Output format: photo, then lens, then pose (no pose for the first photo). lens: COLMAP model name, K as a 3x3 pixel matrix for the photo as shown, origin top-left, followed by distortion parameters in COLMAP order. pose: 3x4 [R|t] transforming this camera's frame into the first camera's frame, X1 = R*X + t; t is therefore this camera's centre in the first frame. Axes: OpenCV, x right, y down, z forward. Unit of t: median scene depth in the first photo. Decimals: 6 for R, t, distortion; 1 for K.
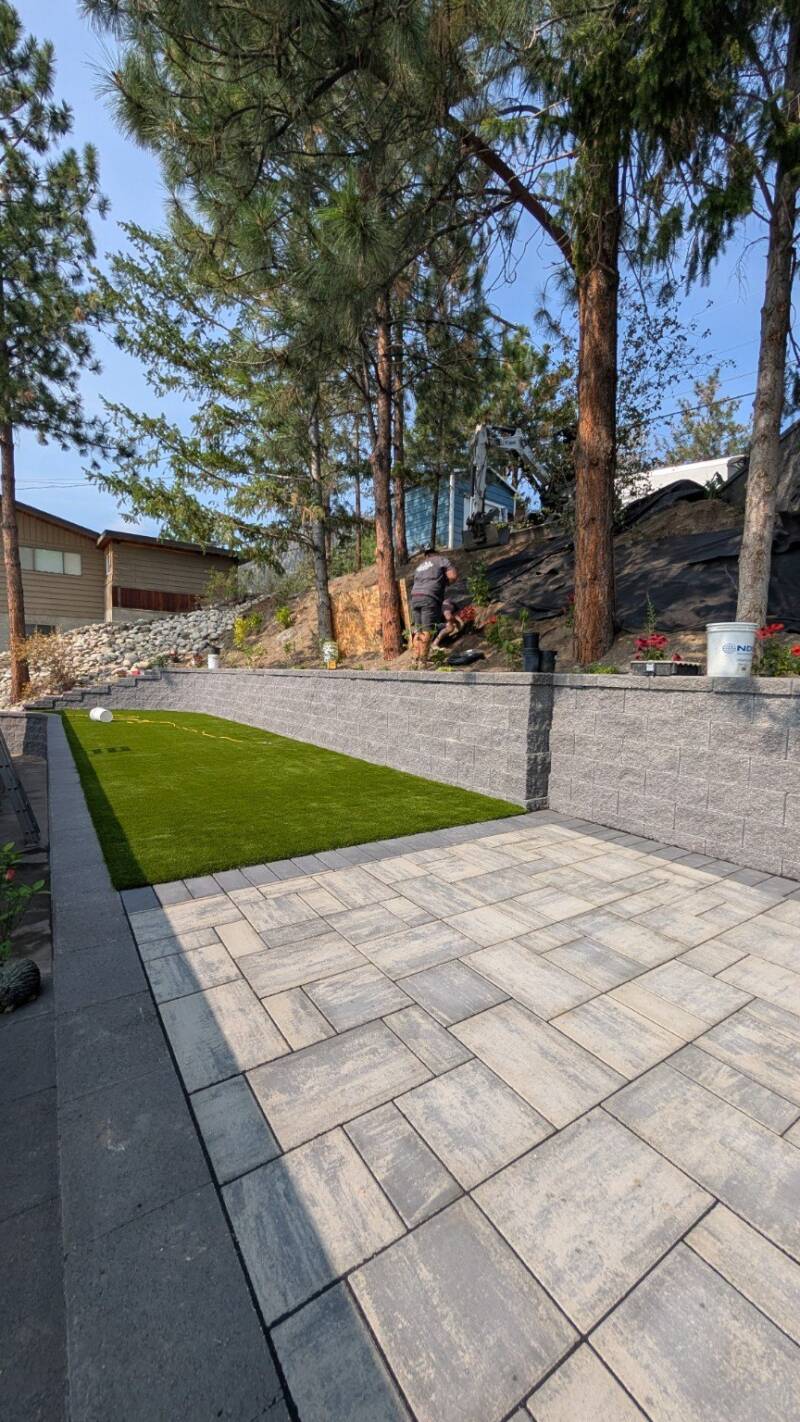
lens RADIAL K [[535.1, 0, 402.9], [0, 535.1, 711.6], [0, 0, 1]] dist [0.000486, 0.000026]
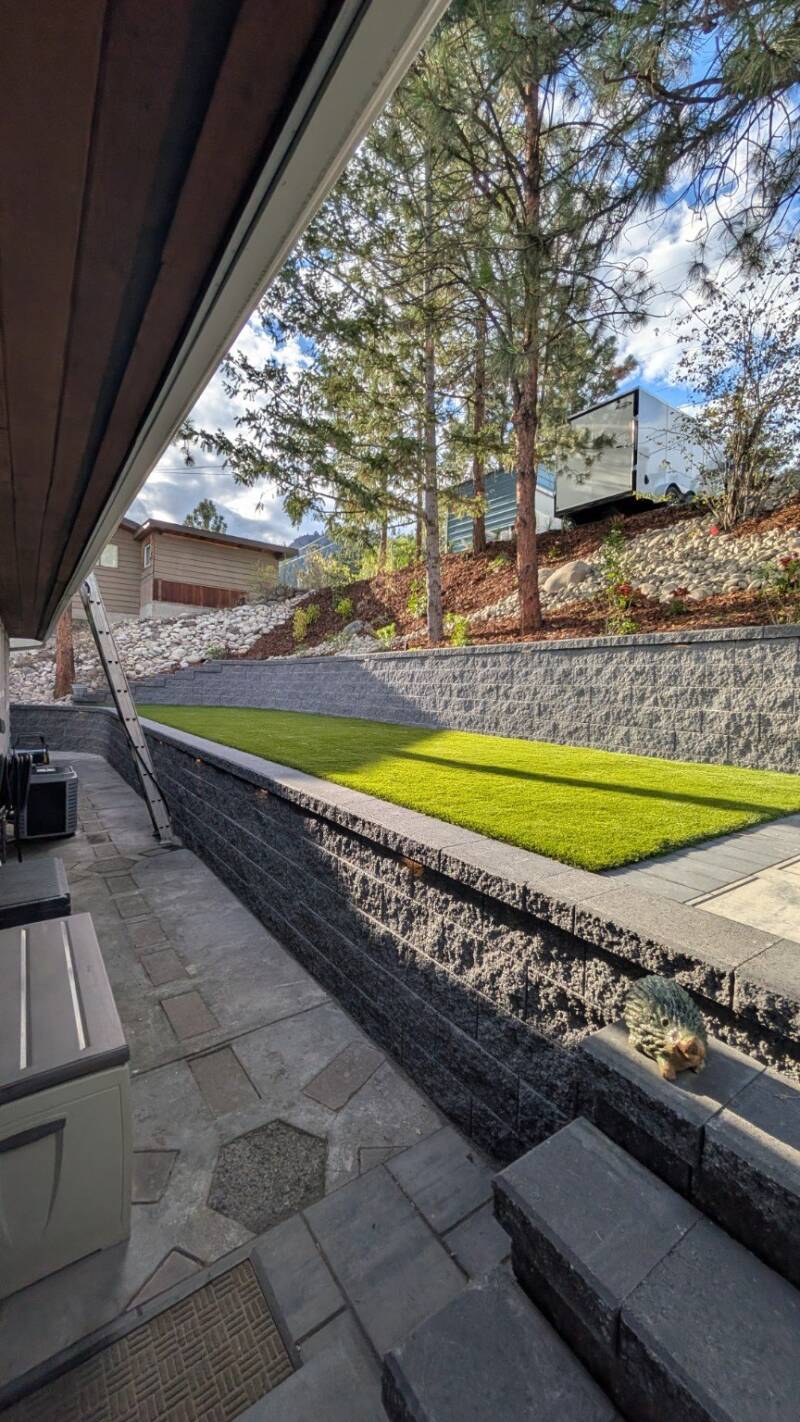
lens RADIAL K [[535.1, 0, 398.7], [0, 535.1, 709.9], [0, 0, 1]] dist [0.000486, 0.000026]
pose [[0.999751, 0.008503, 0.020635, -0.133973], [-0.007786, 0.999371, -0.034592, 0.027655], [-0.020916, 0.034423, 0.999188, 0.058144]]
